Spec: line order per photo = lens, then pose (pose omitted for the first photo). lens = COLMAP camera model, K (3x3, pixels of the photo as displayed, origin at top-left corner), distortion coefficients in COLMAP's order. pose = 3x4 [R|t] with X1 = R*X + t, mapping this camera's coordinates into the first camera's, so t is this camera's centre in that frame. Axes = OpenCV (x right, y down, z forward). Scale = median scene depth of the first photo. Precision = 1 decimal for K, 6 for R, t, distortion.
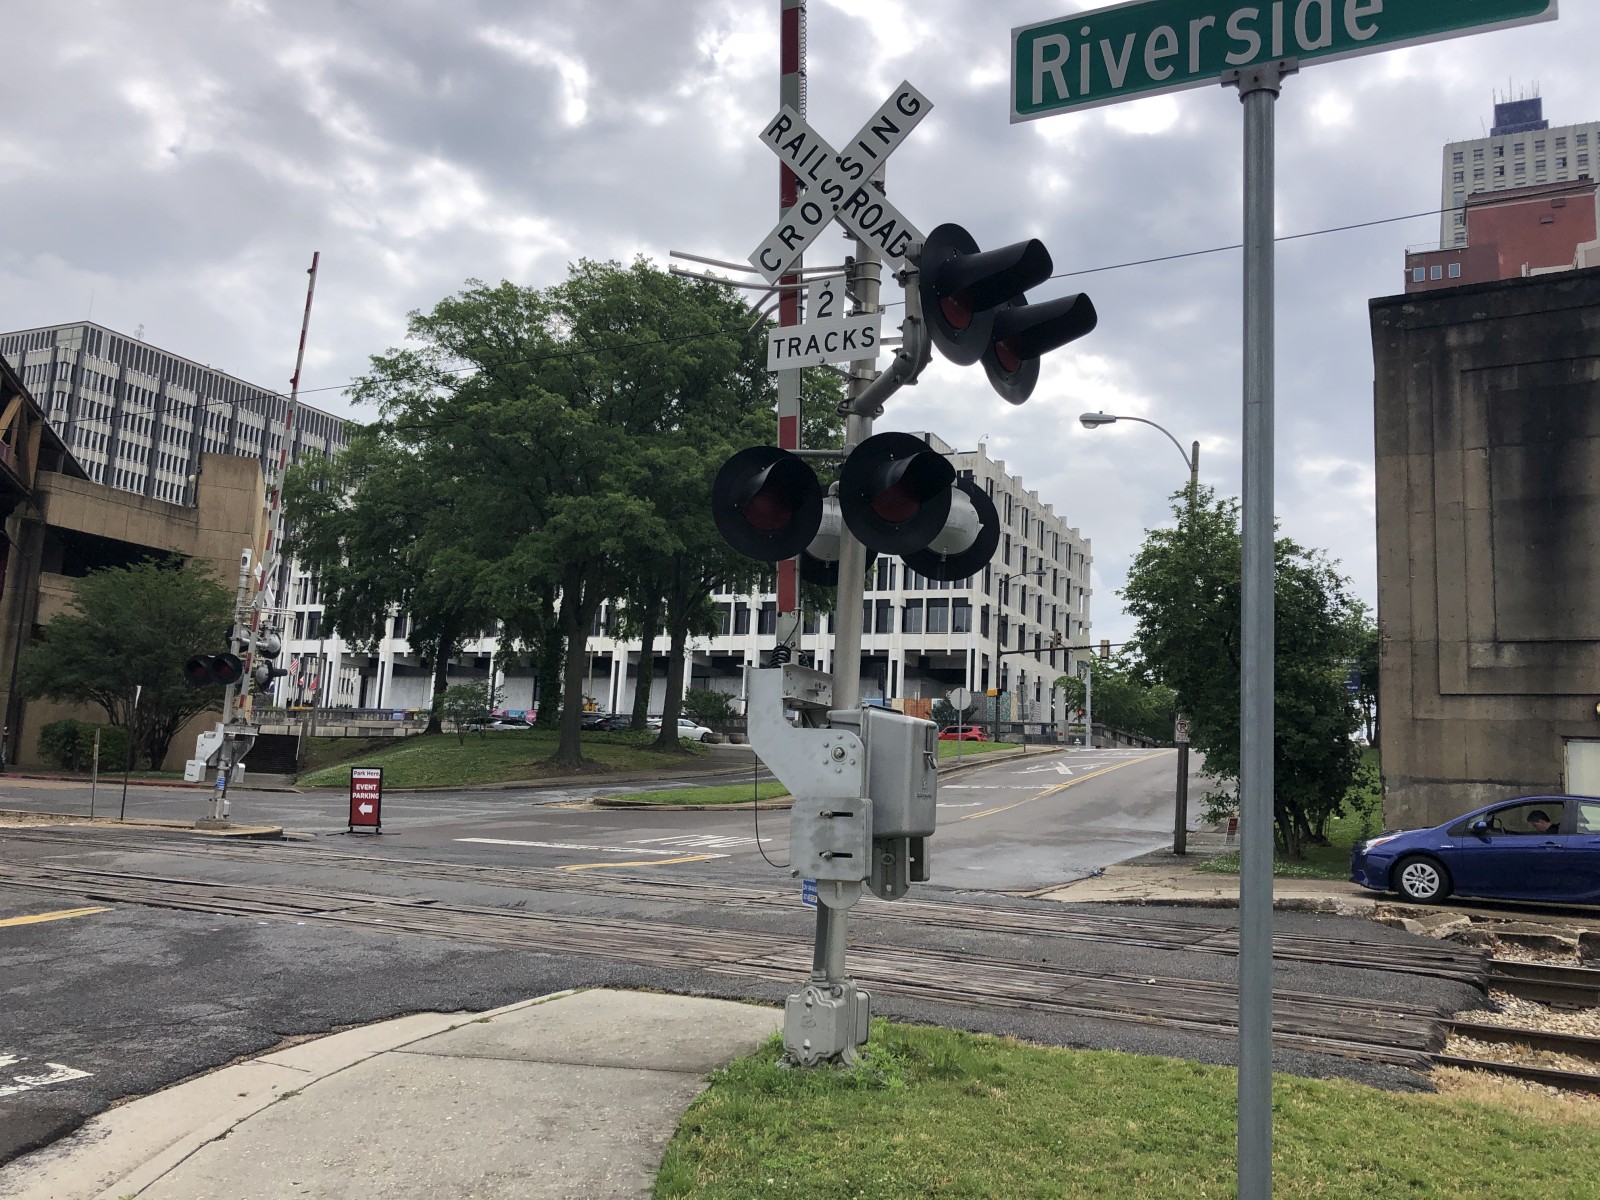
lens RADIAL K [[1311.5, 0, 797.7], [0, 1311.5, 603.0], [0, 0, 1]] dist [0.028022, -0.017364]
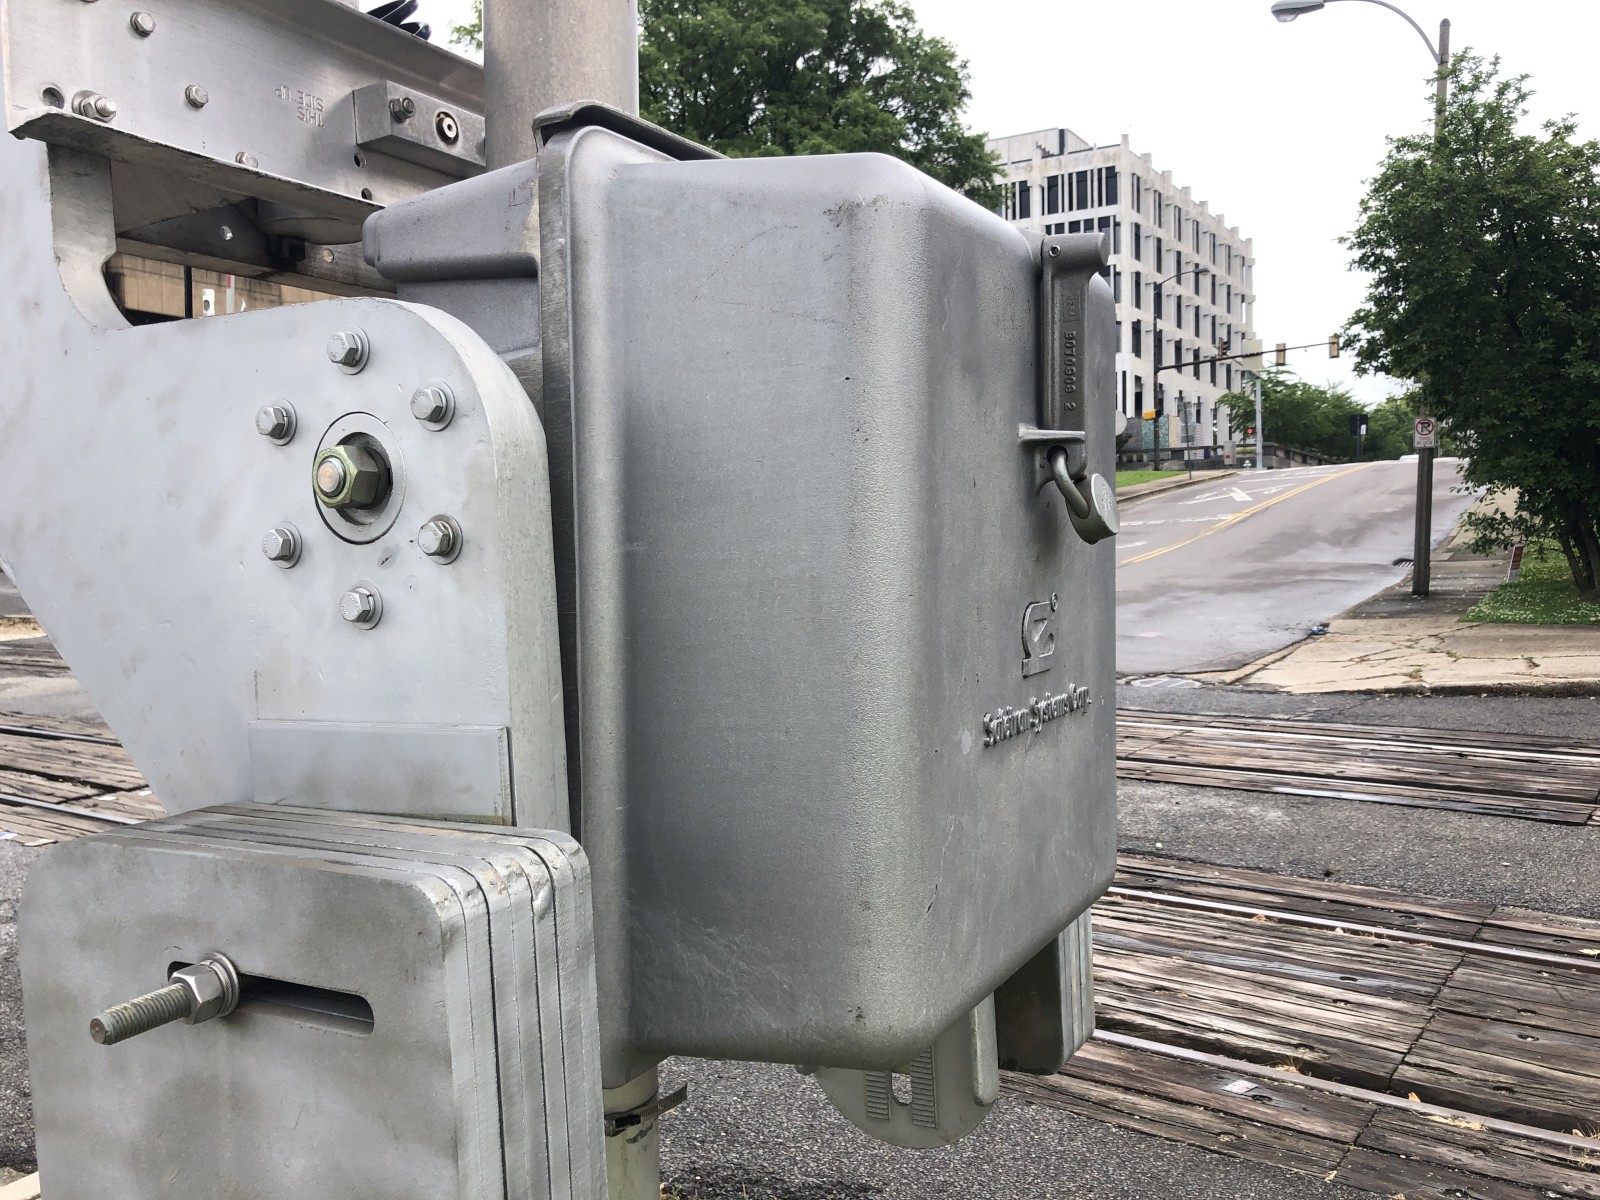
lens RADIAL K [[1287.8, 0, 799.0], [0, 1287.8, 552.4], [0, 0, 1]] dist [0.015631, 0.011284]
pose [[0.991152, -0.061117, -0.117821, 0.013661], [0.078336, 0.985947, 0.147552, 0.016043], [0.107148, -0.155476, 0.982012, 0.132113]]
